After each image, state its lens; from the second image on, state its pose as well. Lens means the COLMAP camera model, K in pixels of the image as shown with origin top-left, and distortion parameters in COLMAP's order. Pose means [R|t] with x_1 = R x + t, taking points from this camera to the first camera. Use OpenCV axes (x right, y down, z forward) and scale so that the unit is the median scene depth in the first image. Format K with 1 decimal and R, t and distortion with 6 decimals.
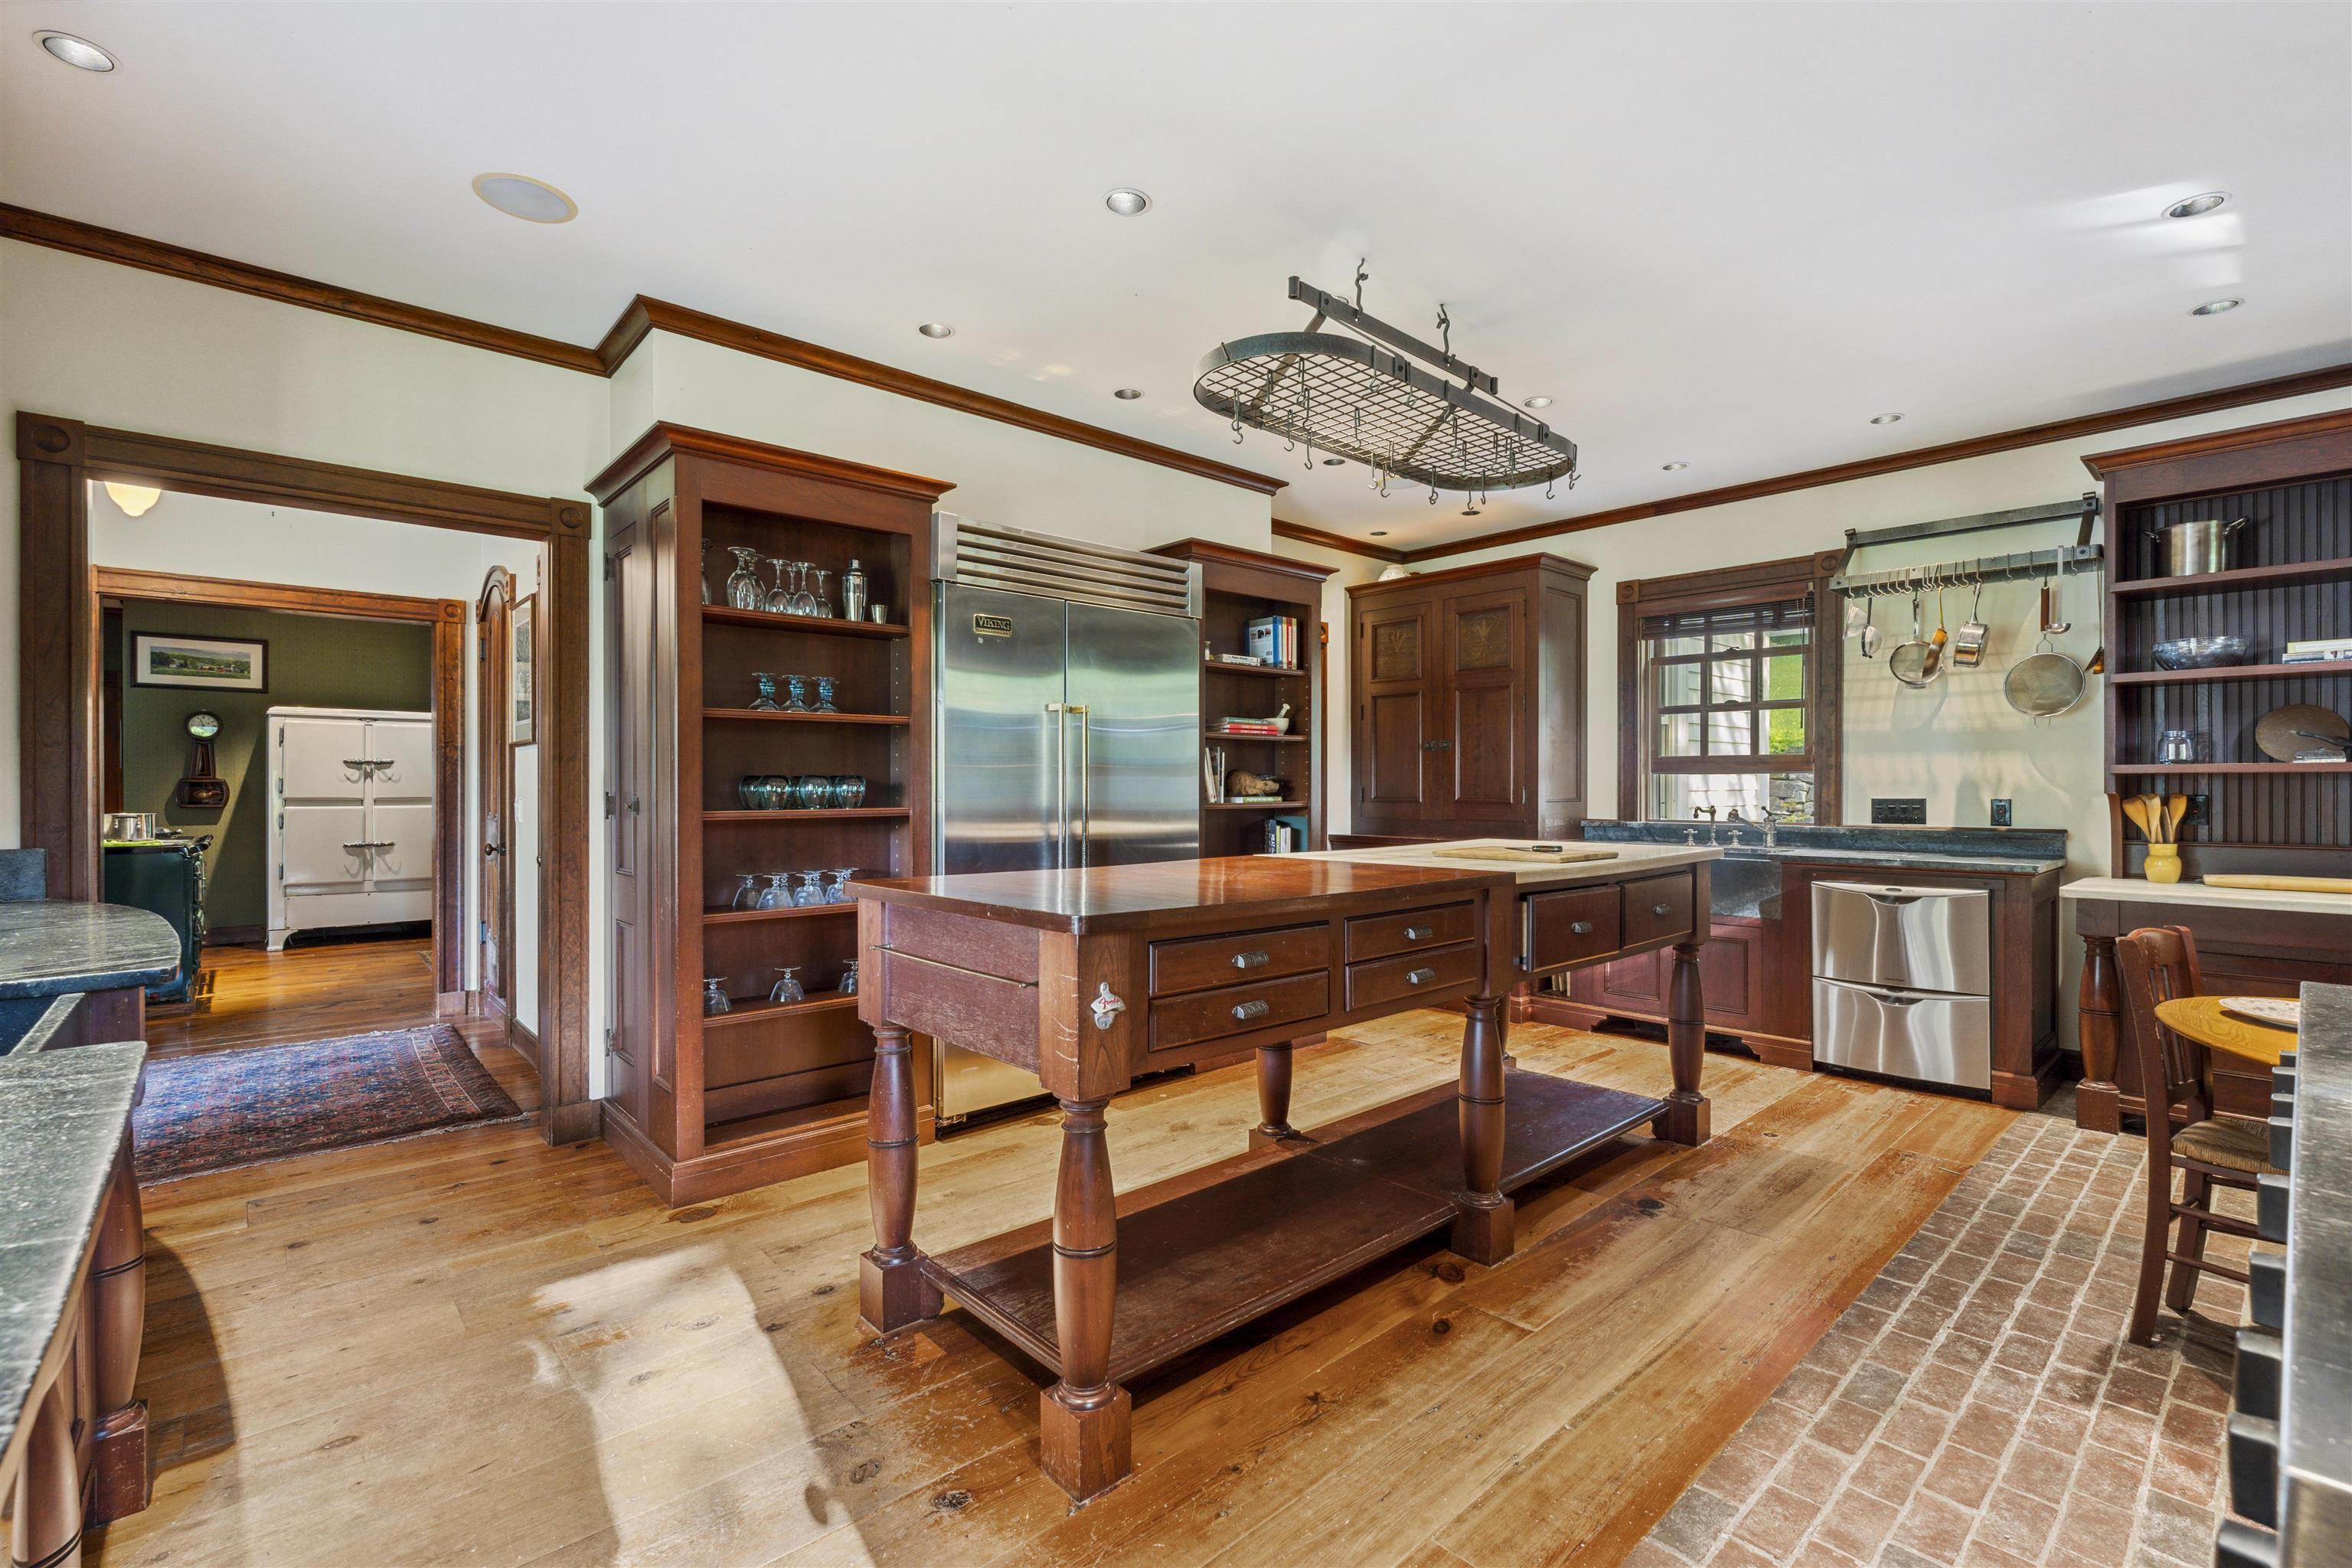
lens RADIAL K [[1039.6, 0, 1179.1], [0, 1039.6, 772.0], [0, 0, 1]] dist [-0.000409, -0.000067]
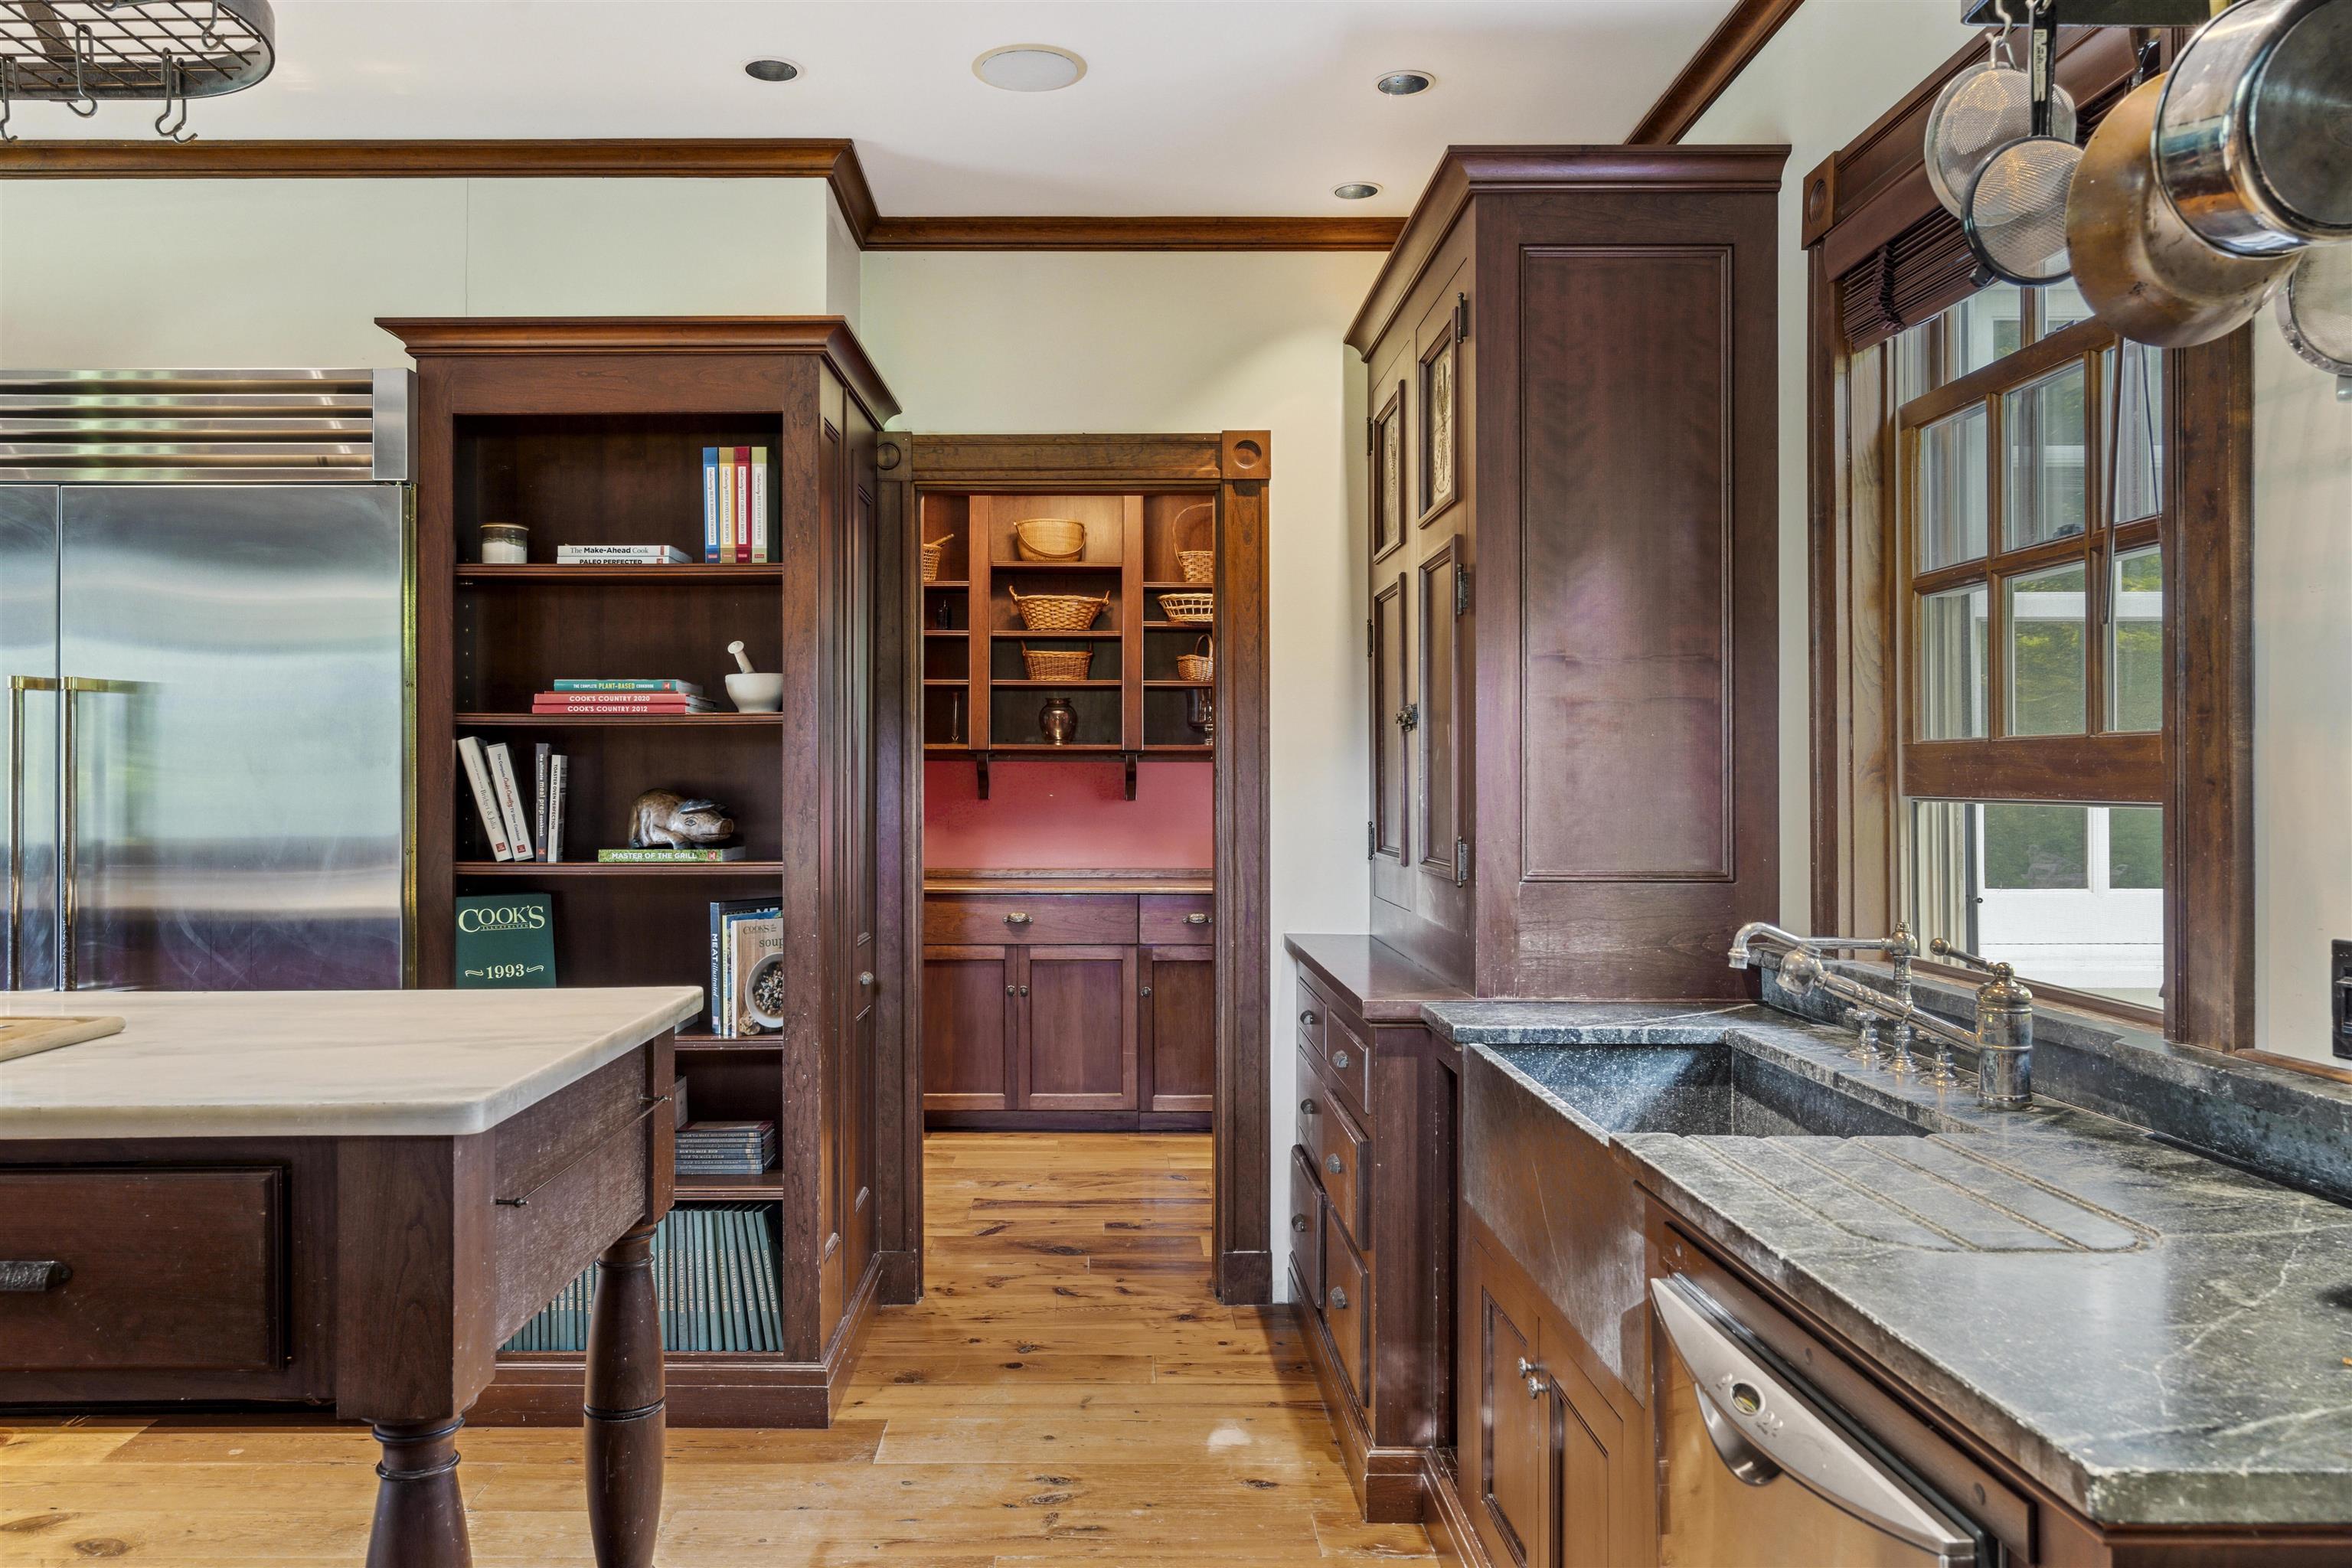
lens RADIAL K [[1549.2, 0, 1175.0], [0, 1549.2, 799.4], [0, 0, 1]] dist [-0.001644, -0.000372]
pose [[0.761512, -0.001881, -0.648149, 0.684743], [-0.005347, 0.999944, -0.009185, 0.006965], [0.648129, 0.010460, 0.761459, 0.627143]]
